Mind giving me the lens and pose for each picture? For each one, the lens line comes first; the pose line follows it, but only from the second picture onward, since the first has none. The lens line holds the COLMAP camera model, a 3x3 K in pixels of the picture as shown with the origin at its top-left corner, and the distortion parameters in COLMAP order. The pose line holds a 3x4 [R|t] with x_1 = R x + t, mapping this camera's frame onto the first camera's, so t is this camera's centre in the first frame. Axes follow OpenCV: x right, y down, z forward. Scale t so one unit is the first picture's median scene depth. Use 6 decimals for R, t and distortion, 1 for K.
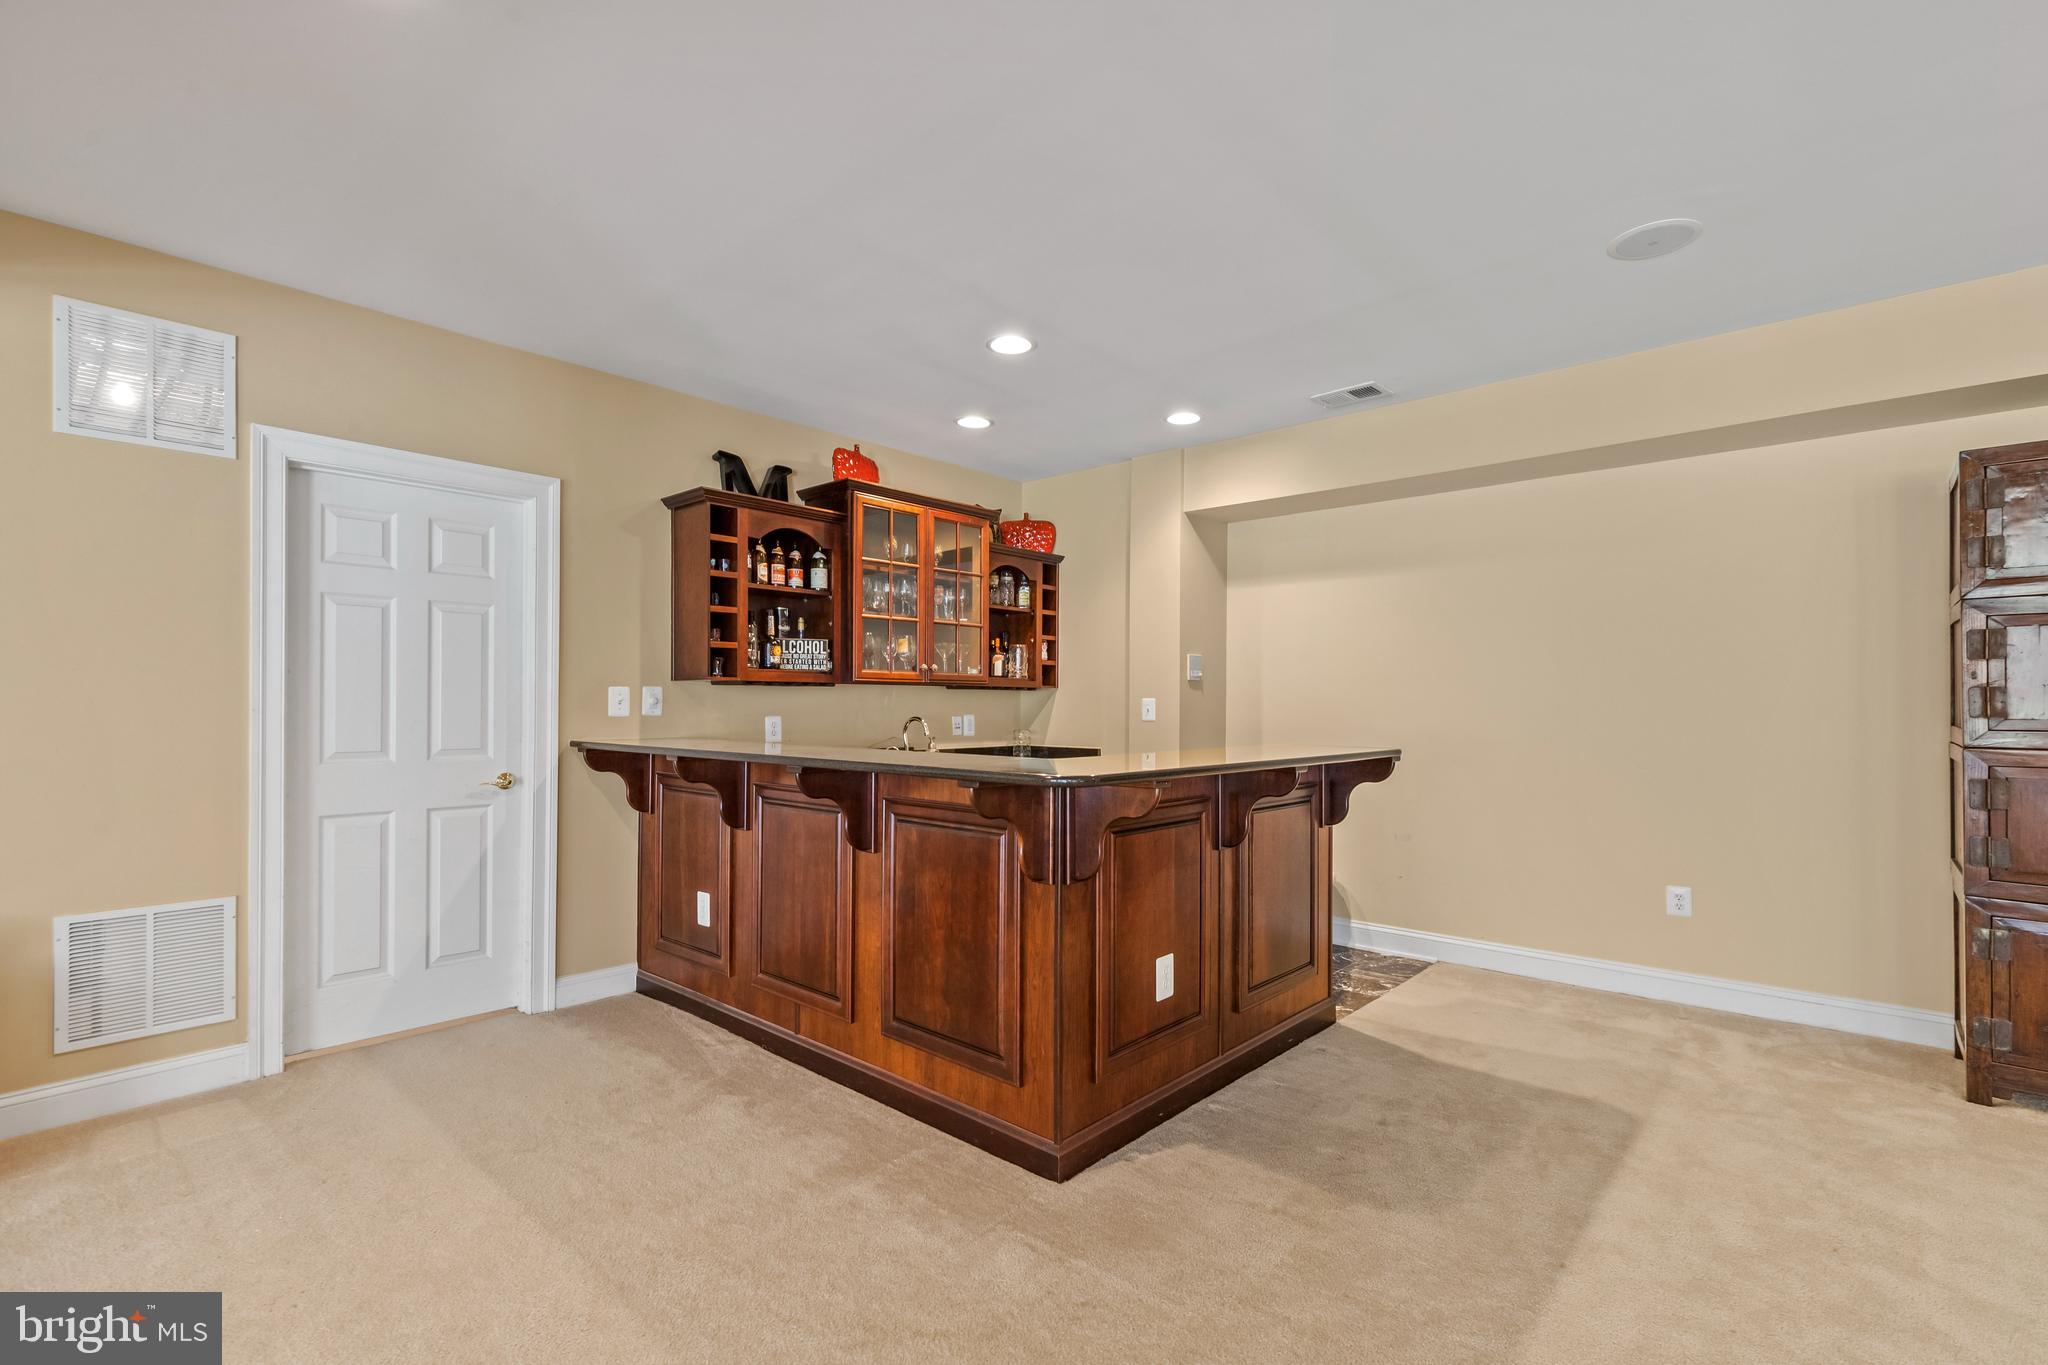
lens RADIAL K [[933.3, 0, 1025.3], [0, 933.3, 710.0], [0, 0, 1]] dist [0.025062, -0.000012]
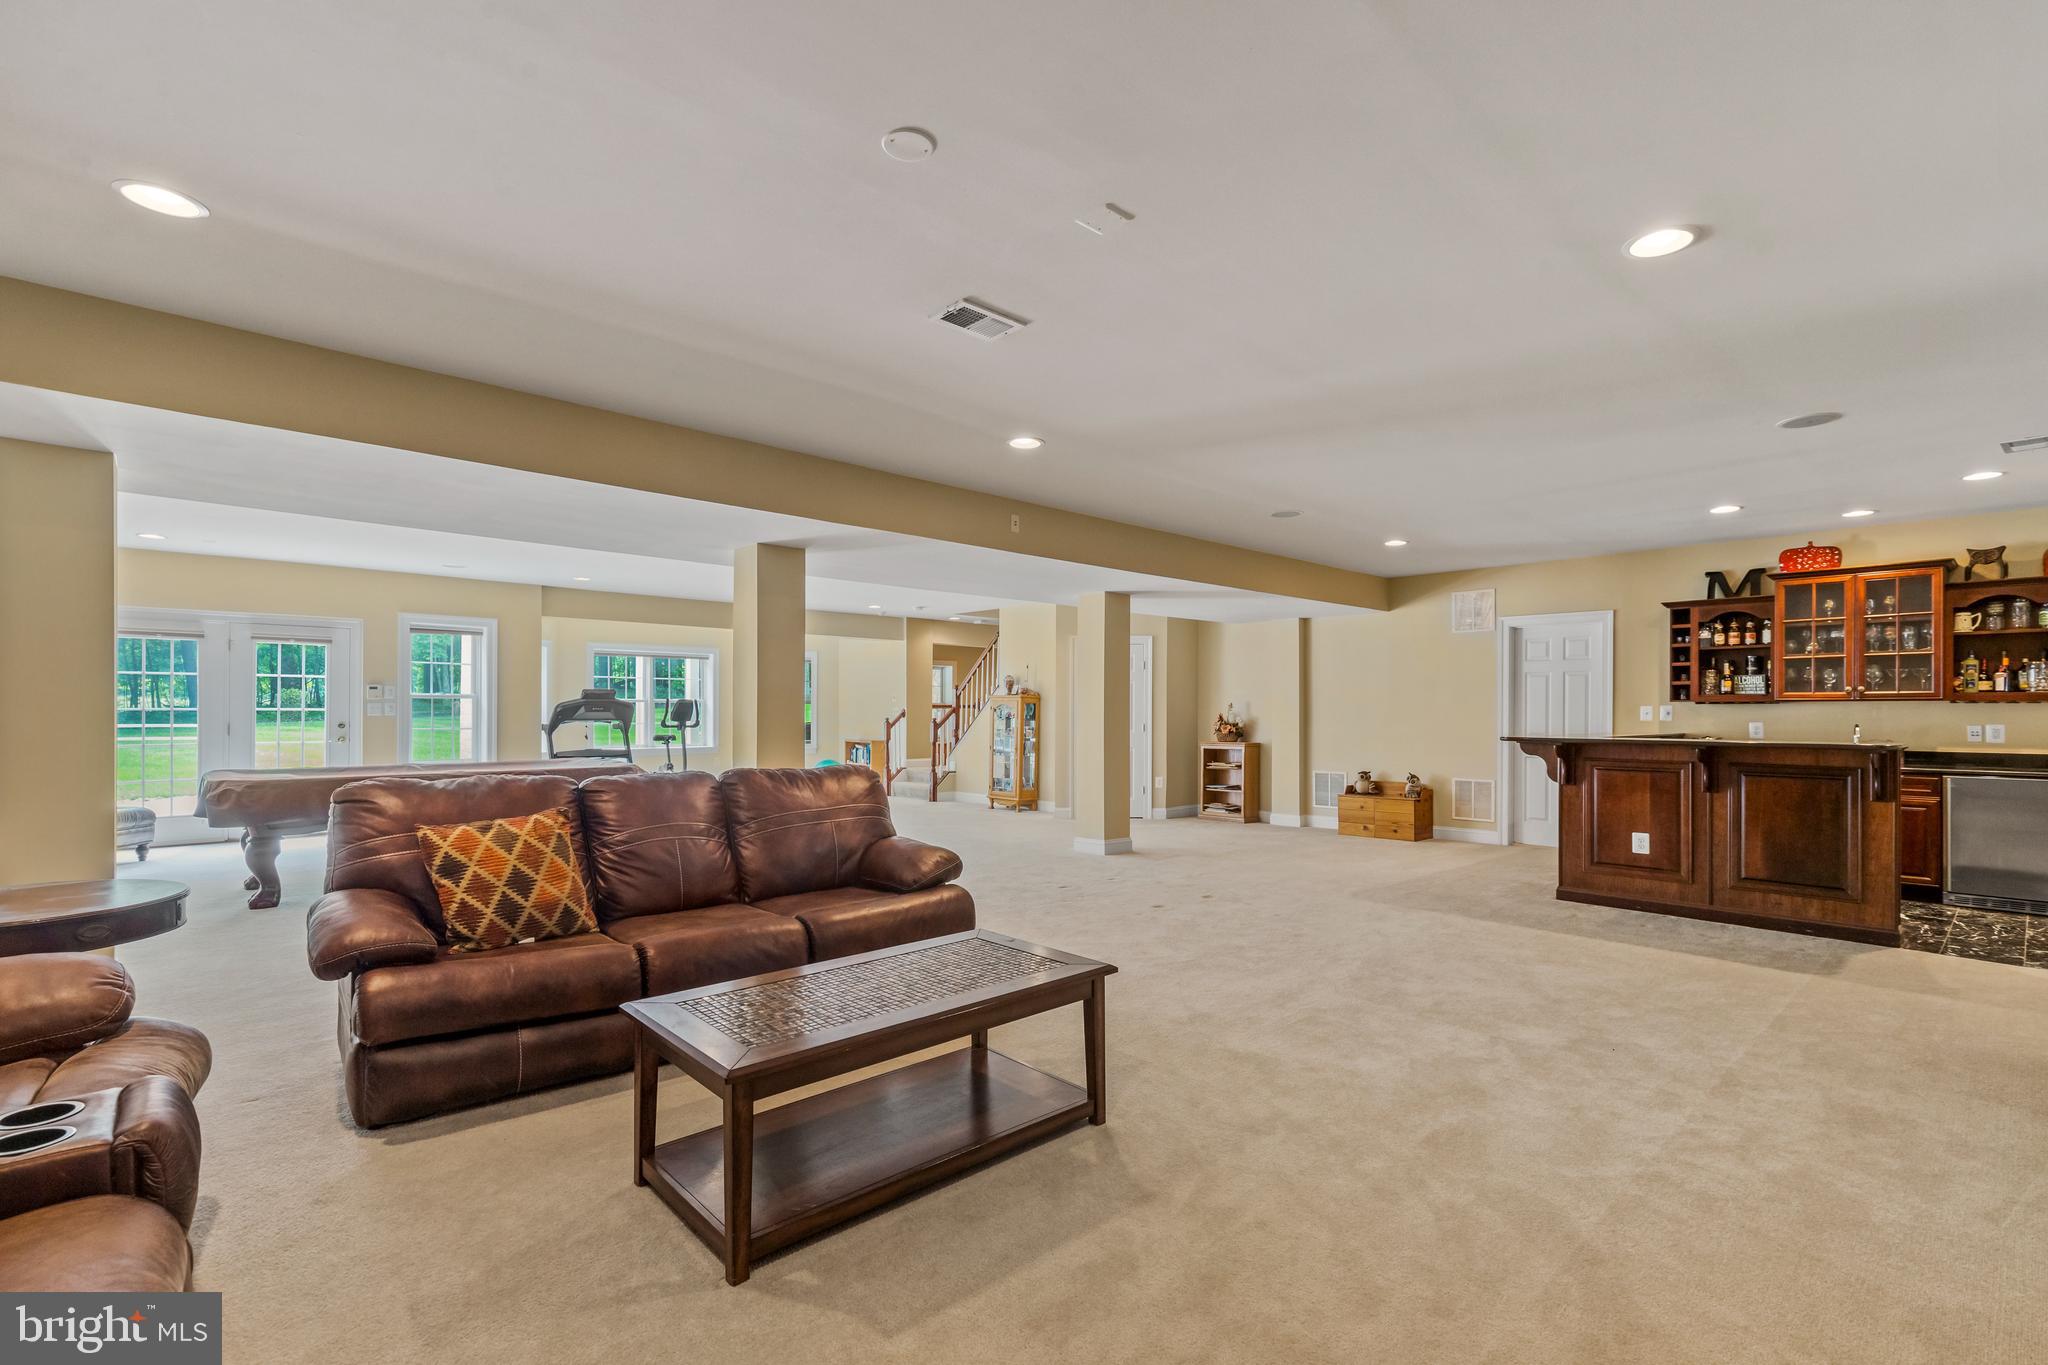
lens RADIAL K [[928.8, 0, 1024.0], [0, 928.8, 682.5], [0, 0, 1]] dist [0.001150, -0.000181]
pose [[-0.096171, -0.034649, -0.994762, 1.626468], [-0.008411, 0.999387, -0.033997, 0.003524], [0.995329, 0.005097, -0.096403, -0.126898]]
